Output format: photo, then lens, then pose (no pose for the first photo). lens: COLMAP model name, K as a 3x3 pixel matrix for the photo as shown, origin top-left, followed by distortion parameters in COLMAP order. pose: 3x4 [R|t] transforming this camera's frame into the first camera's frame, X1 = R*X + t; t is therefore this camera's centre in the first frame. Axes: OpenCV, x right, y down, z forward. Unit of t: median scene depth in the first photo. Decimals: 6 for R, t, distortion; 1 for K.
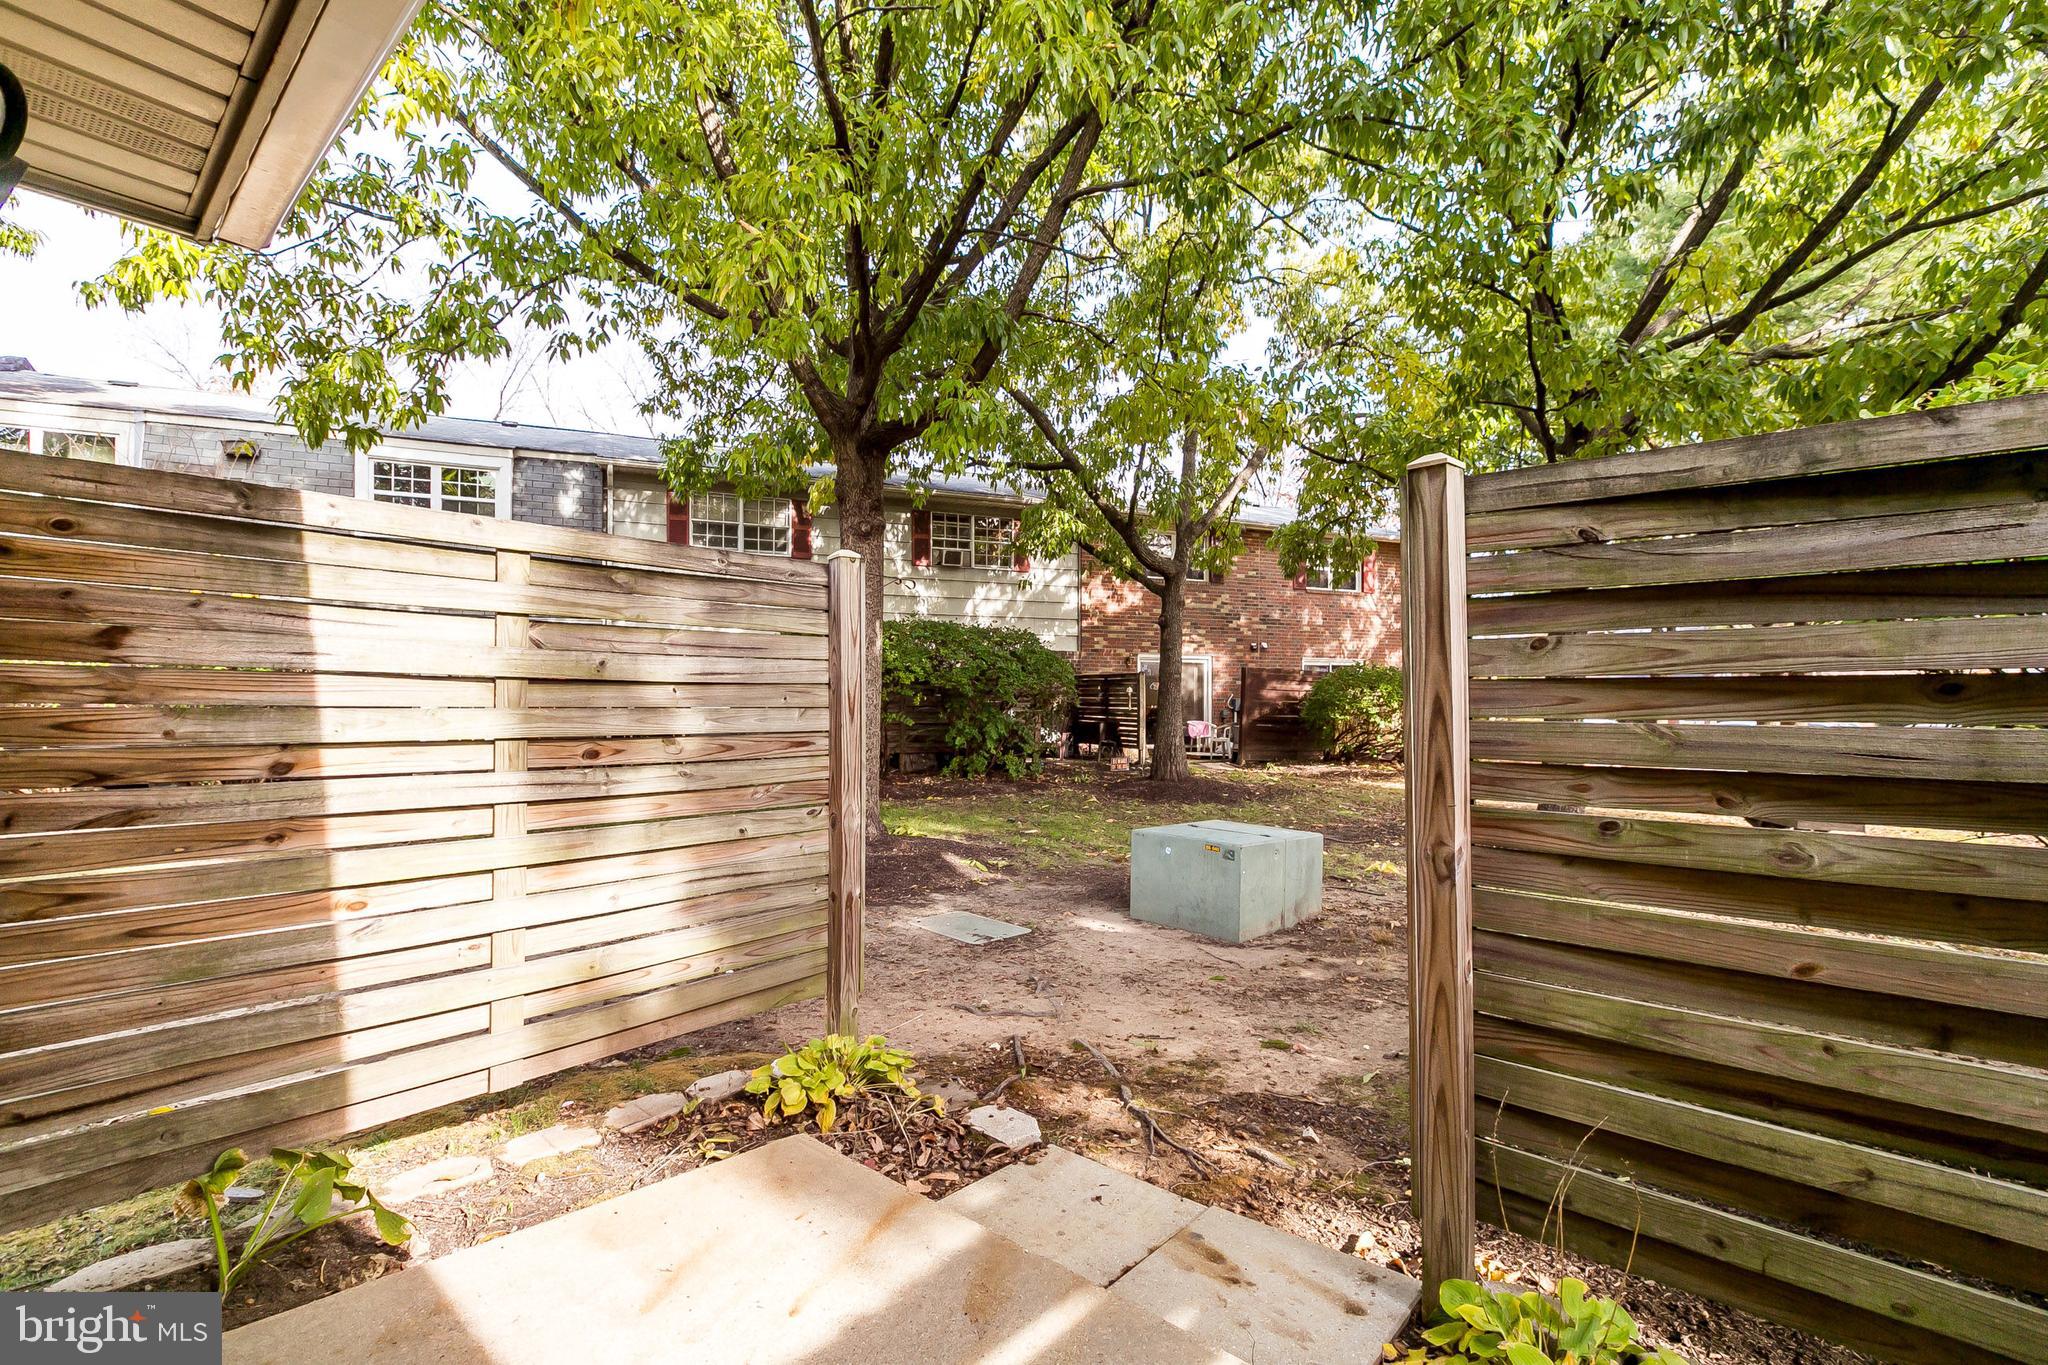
lens RADIAL K [[938.5, 0, 1013.3], [0, 938.5, 689.4], [0, 0, 1]] dist [-0.000635, -0.000101]
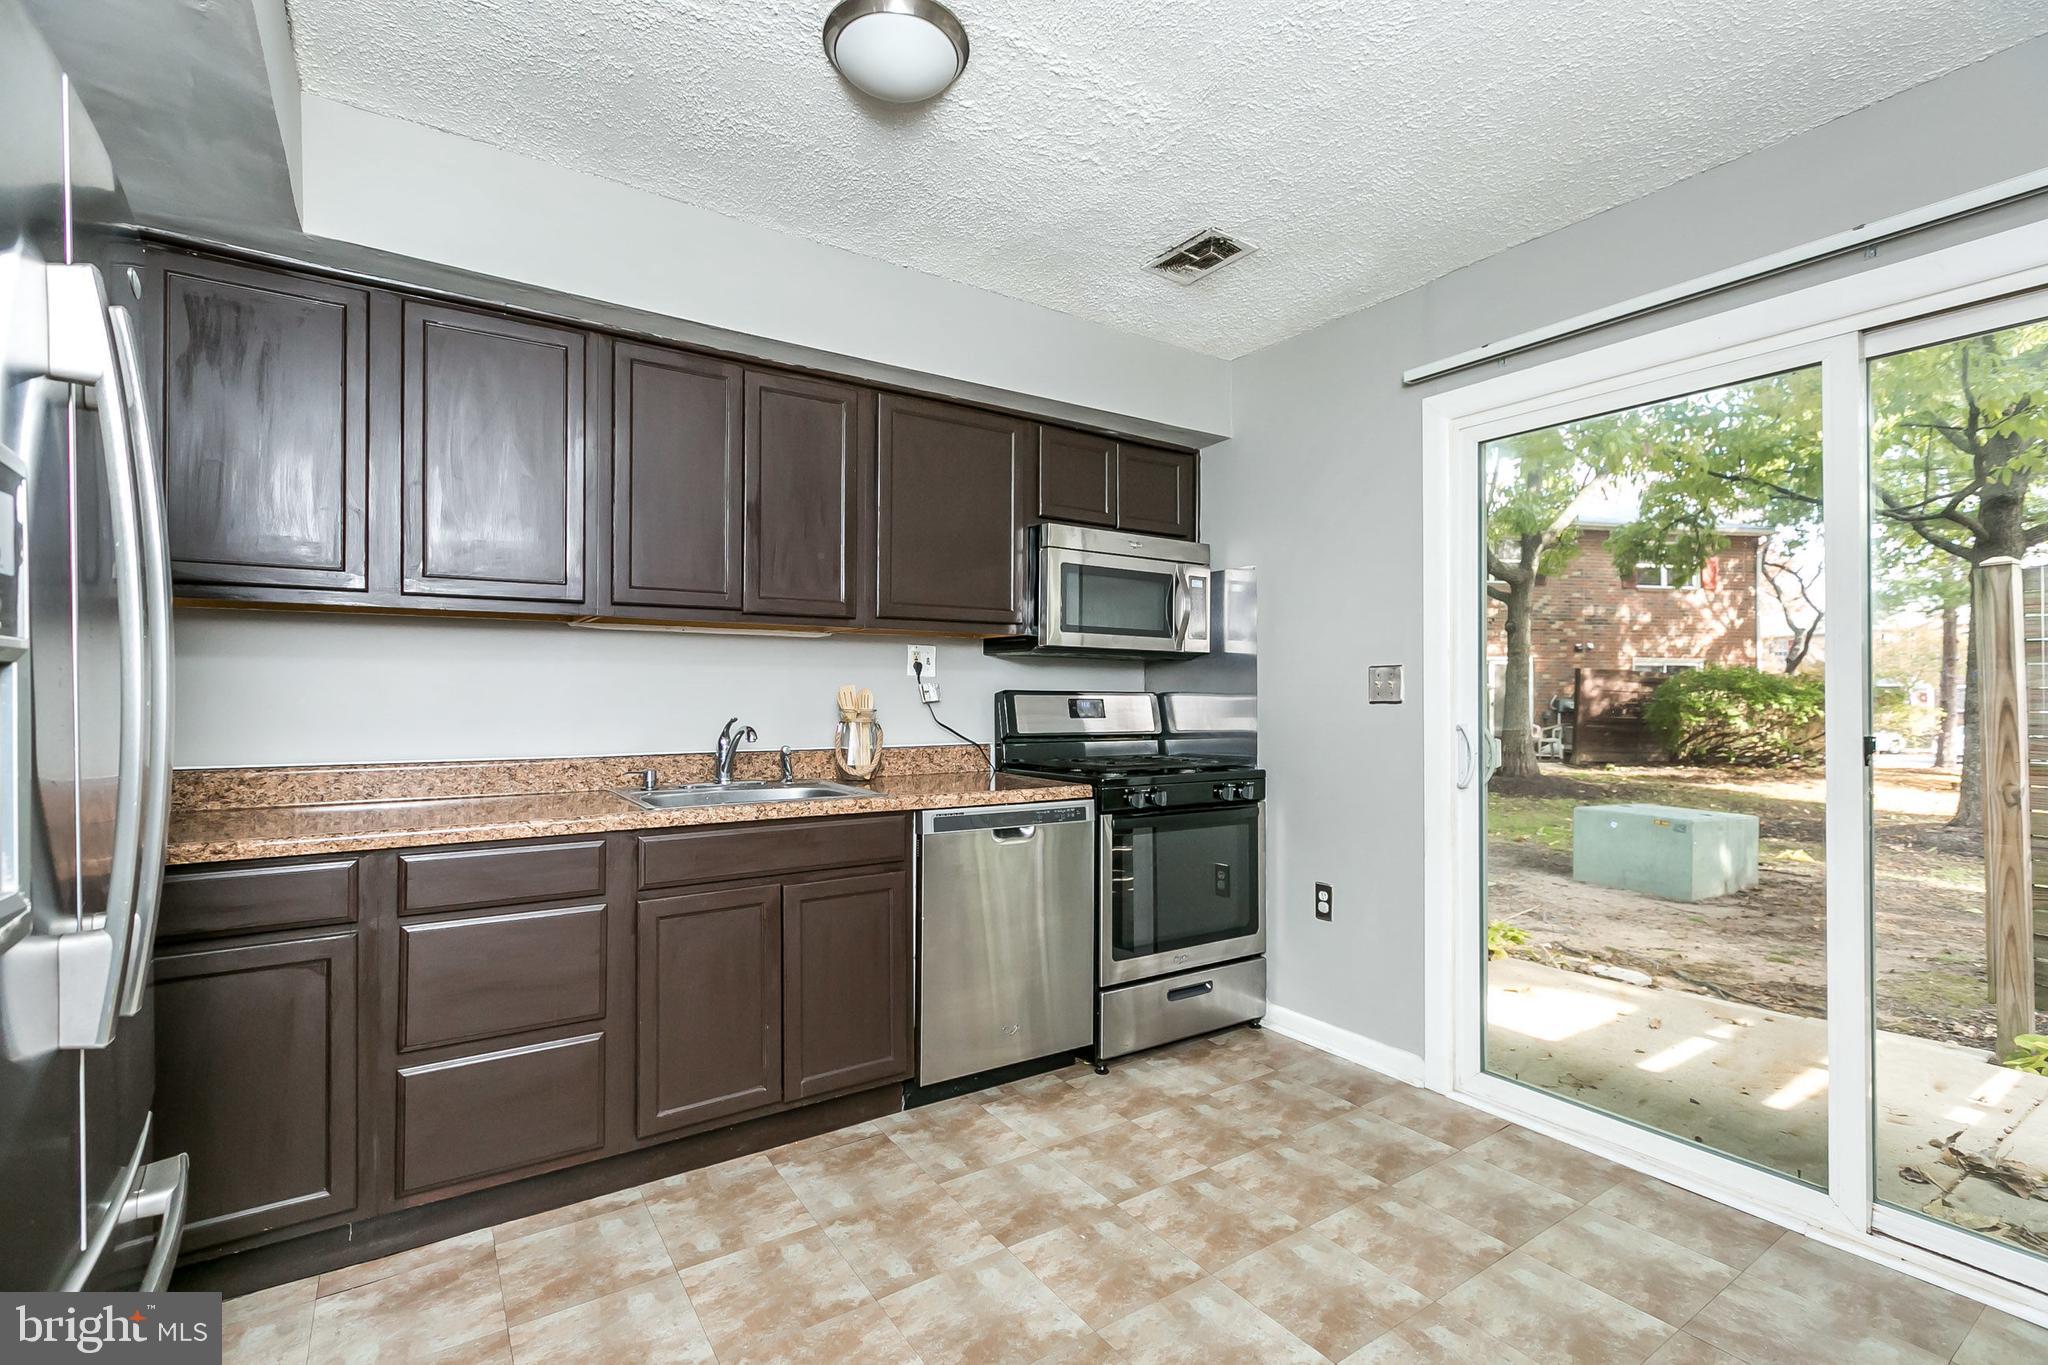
lens RADIAL K [[927.8, 0, 1022.4], [0, 927.8, 675.6], [0, 0, 1]] dist [0.002000, -0.000075]
pose [[0.969665, -0.001570, -0.244431, -0.091785], [-0.001933, 0.999899, -0.014092, -0.000678], [0.244428, 0.014138, 0.969564, -0.113997]]
